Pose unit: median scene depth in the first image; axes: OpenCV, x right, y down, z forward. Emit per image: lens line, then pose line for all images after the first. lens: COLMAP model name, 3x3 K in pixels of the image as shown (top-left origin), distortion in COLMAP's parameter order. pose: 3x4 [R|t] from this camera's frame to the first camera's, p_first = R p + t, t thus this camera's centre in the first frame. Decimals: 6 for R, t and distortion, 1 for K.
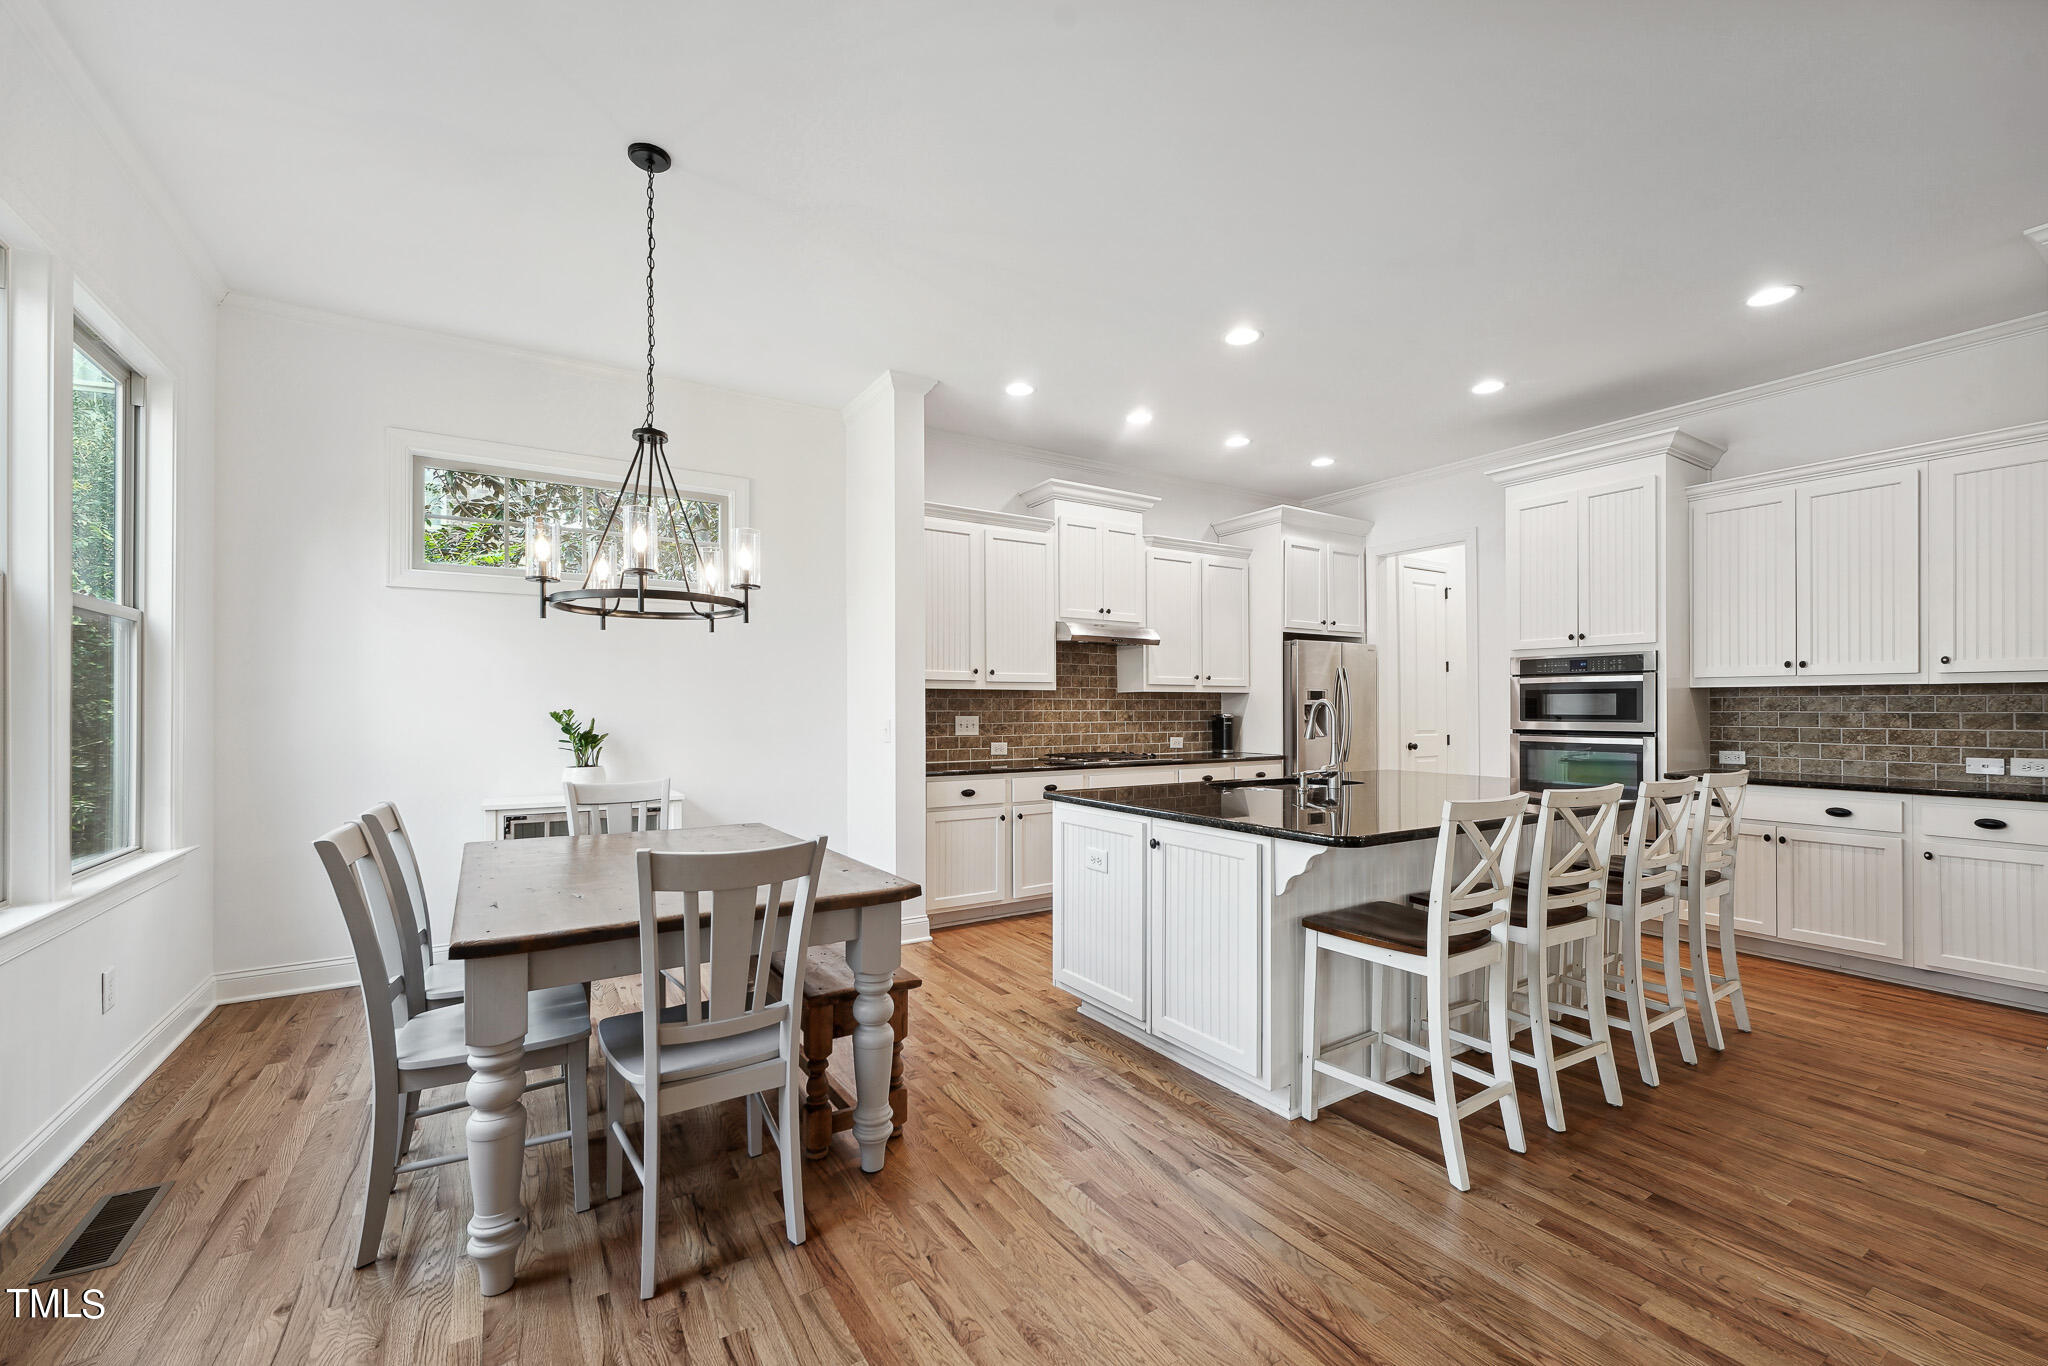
lens RADIAL K [[833.8, 0, 1035.5], [0, 833.8, 712.1], [0, 0, 1]] dist [-0.001405, 0.000837]
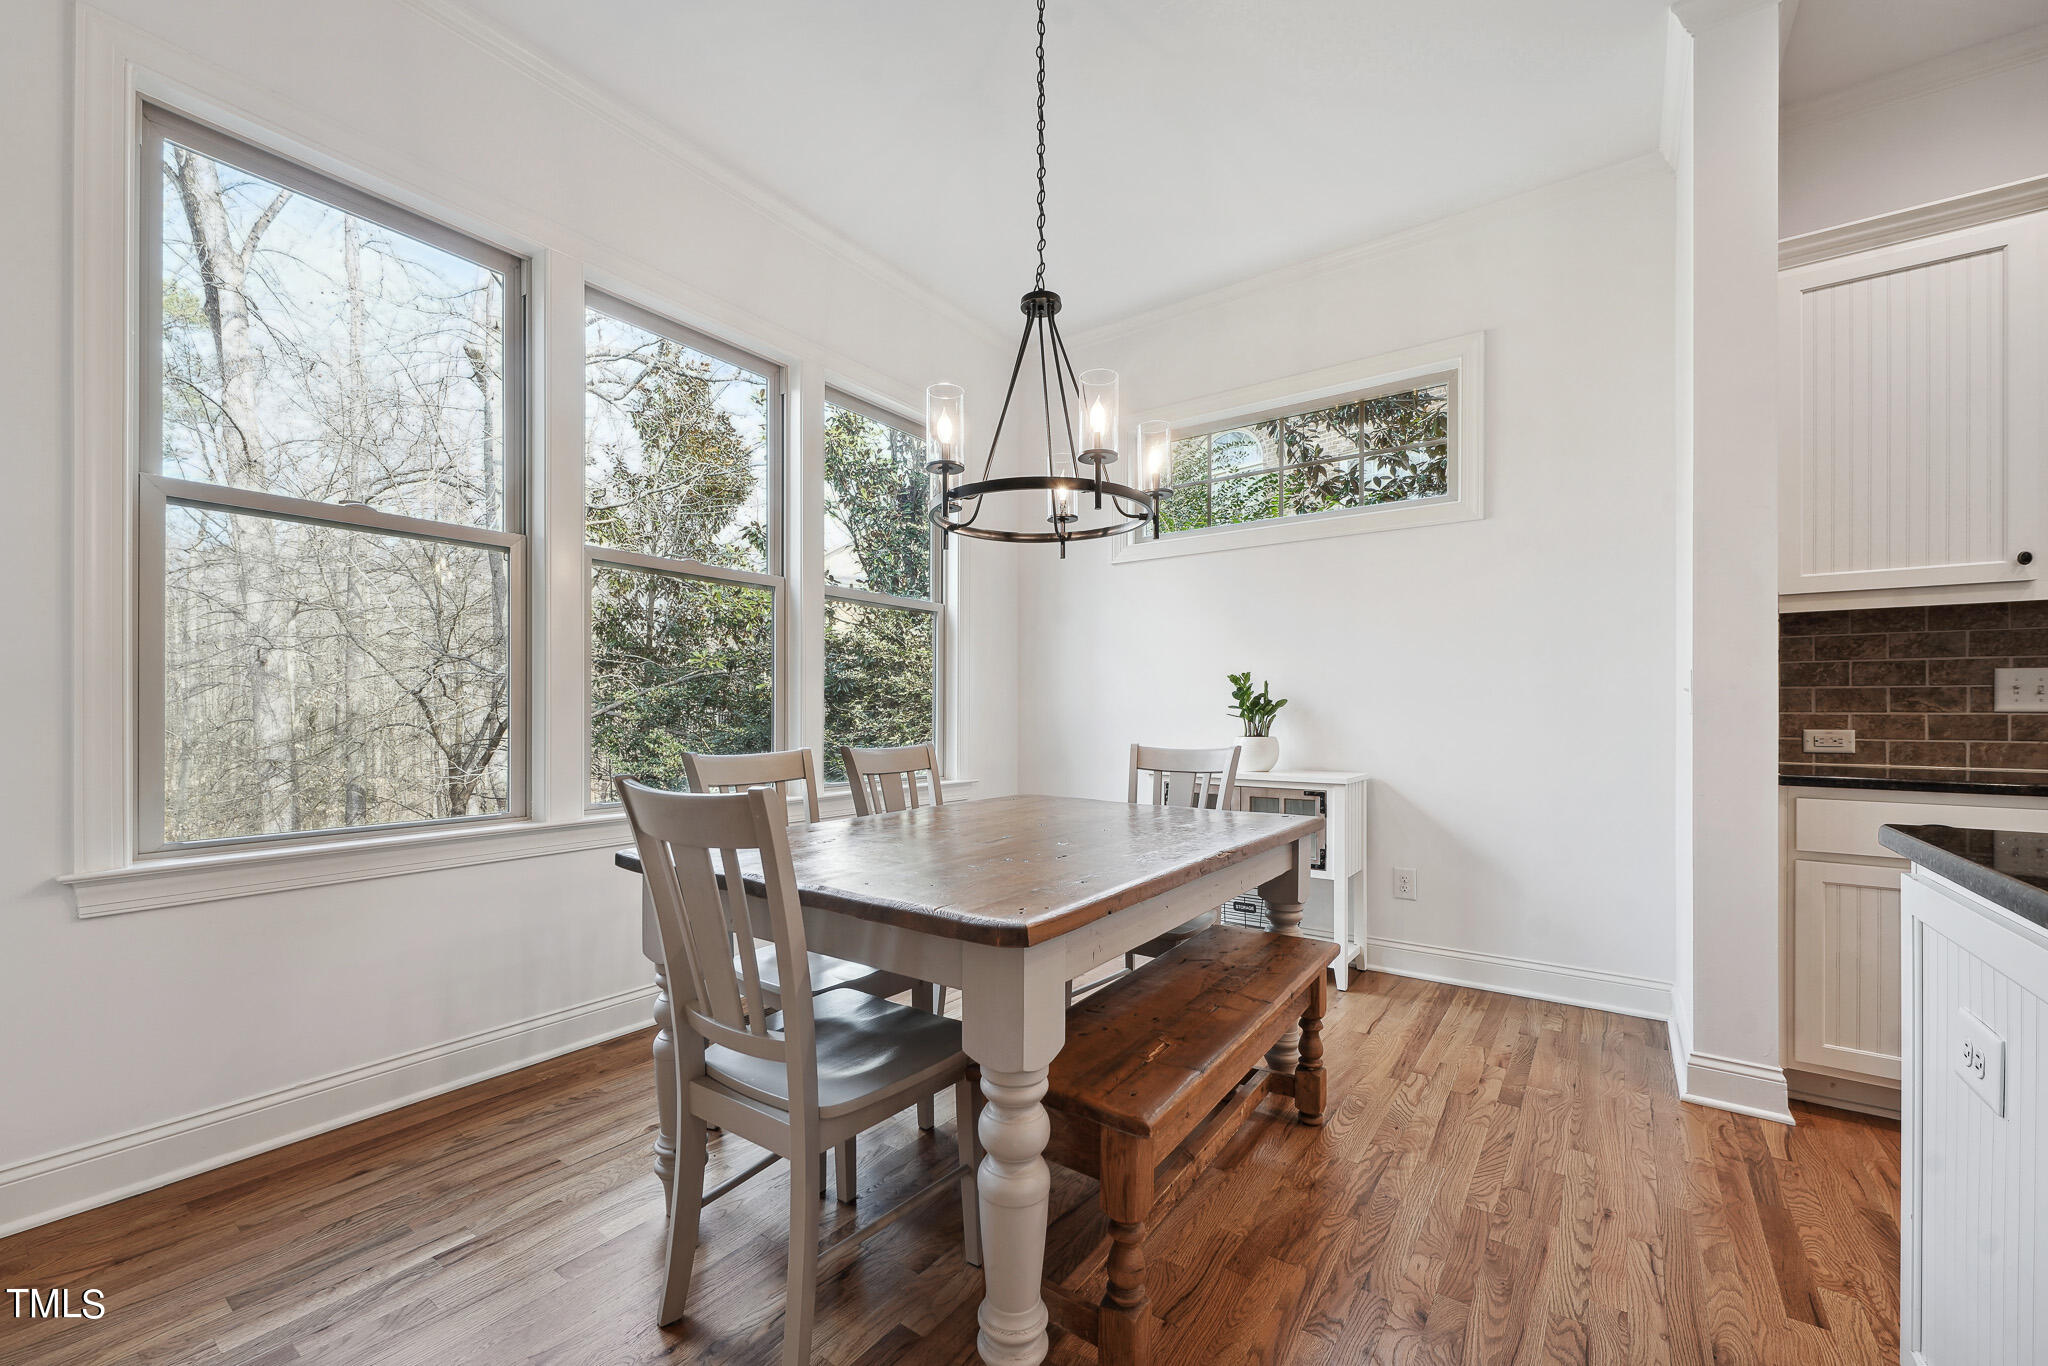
lens RADIAL K [[833.8, 0, 990.1], [0, 833.8, 713.1], [0, 0, 1]] dist [-0.001405, 0.000837]
pose [[0.345199, 0.002797, -0.938525, 0.137841], [-0.005715, 0.999983, 0.000878, 0.031406], [0.938512, 0.005060, 0.345209, 0.327894]]
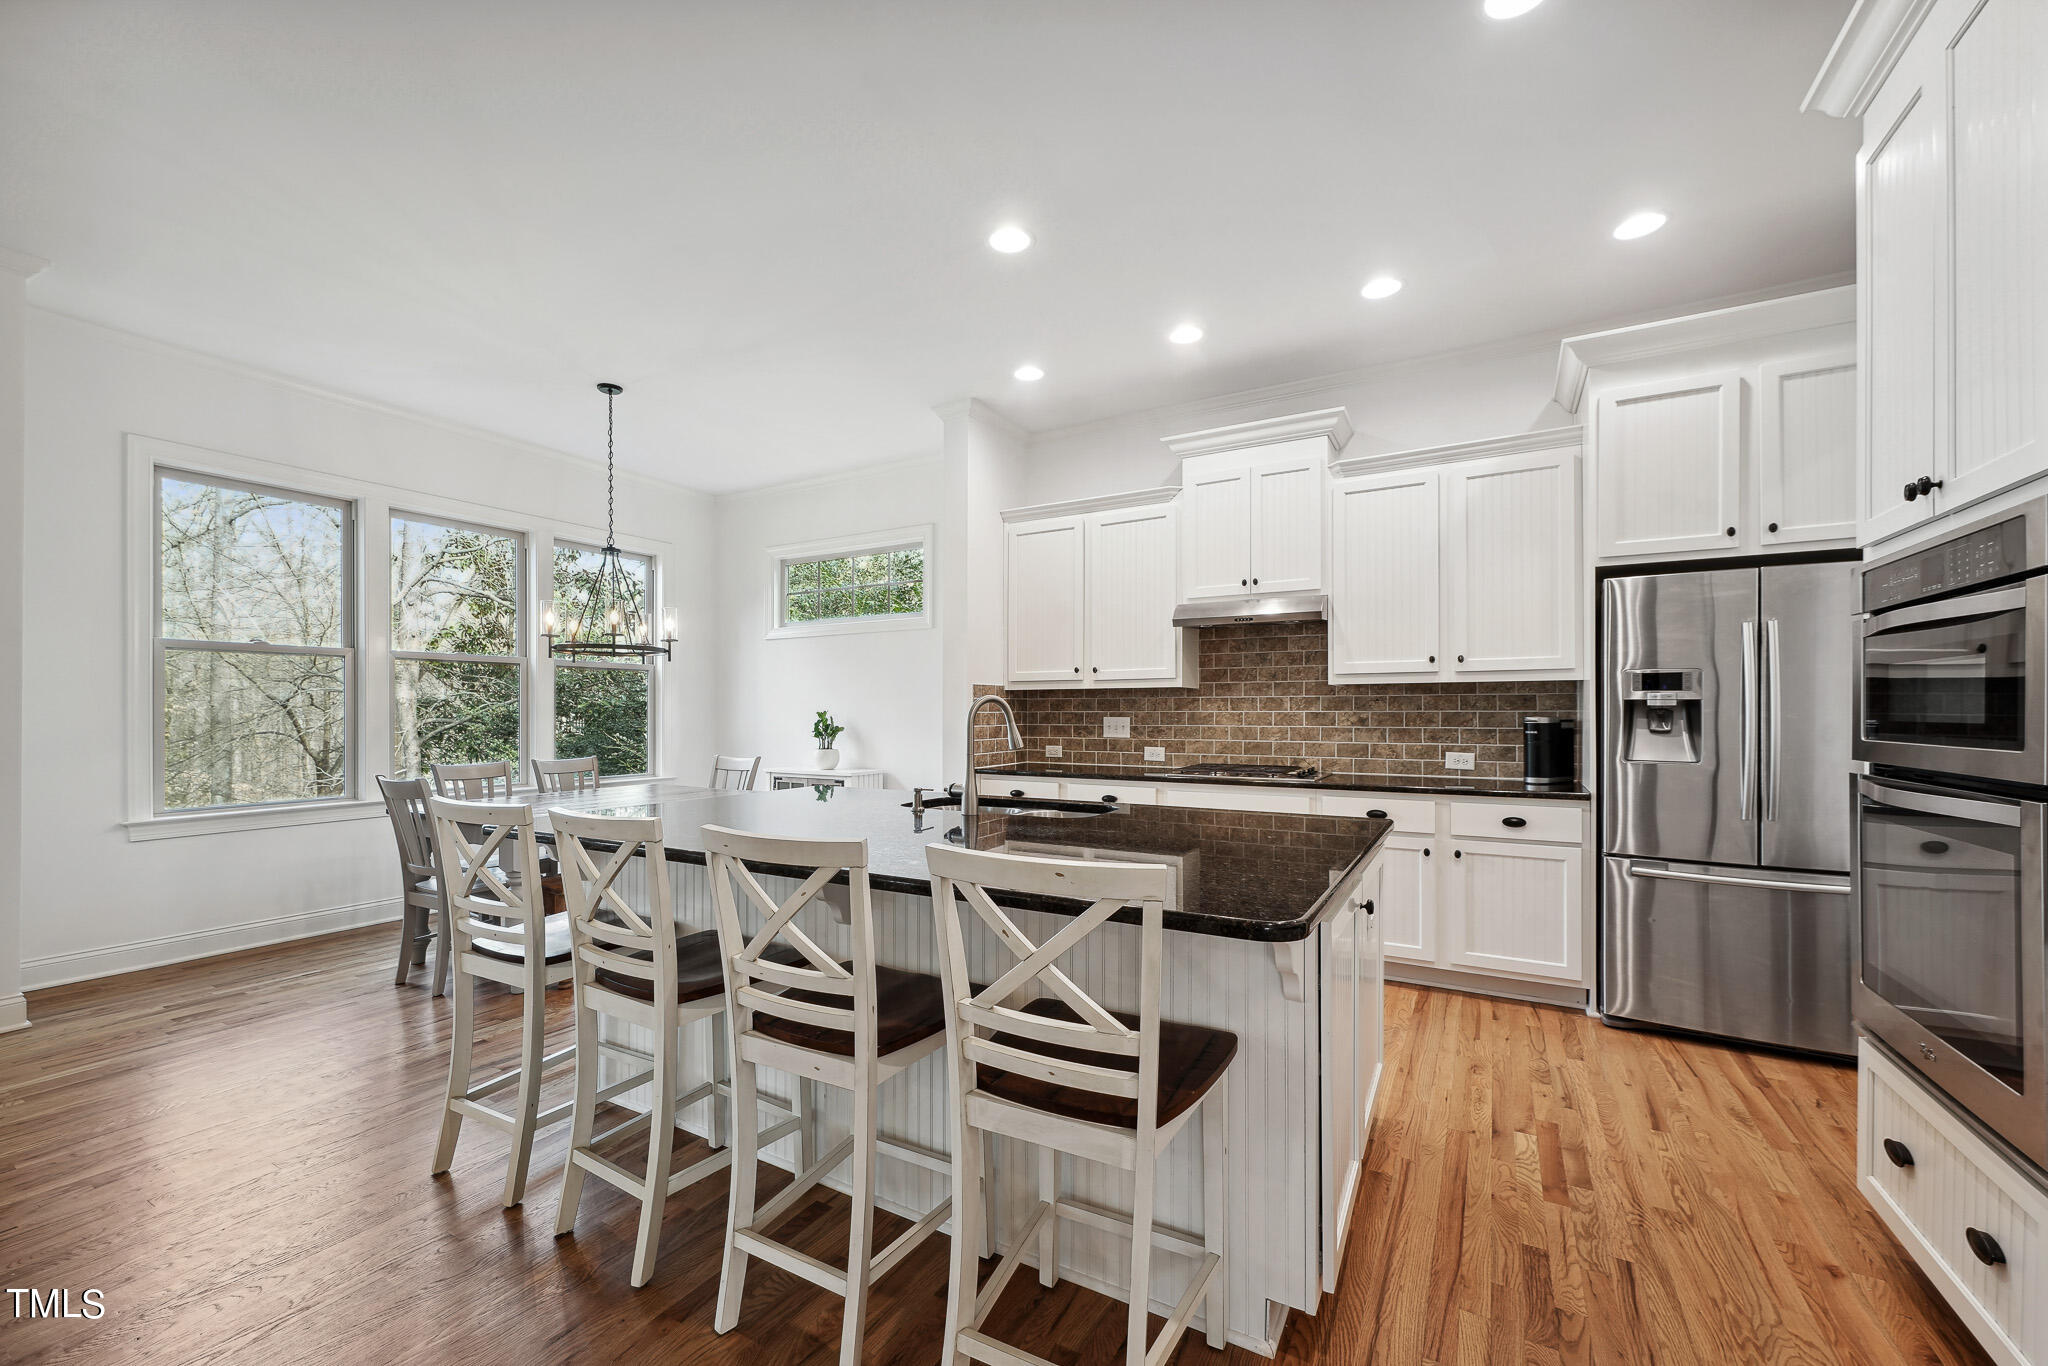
lens RADIAL K [[833.8, 0, 995.4], [0, 833.8, 710.7], [0, 0, 1]] dist [-0.001405, 0.000837]
pose [[0.443015, 0.000094, -0.896514, 0.693445], [-0.002335, 0.999997, -0.001049, -0.001022], [0.896511, 0.002558, 0.443014, 0.460577]]
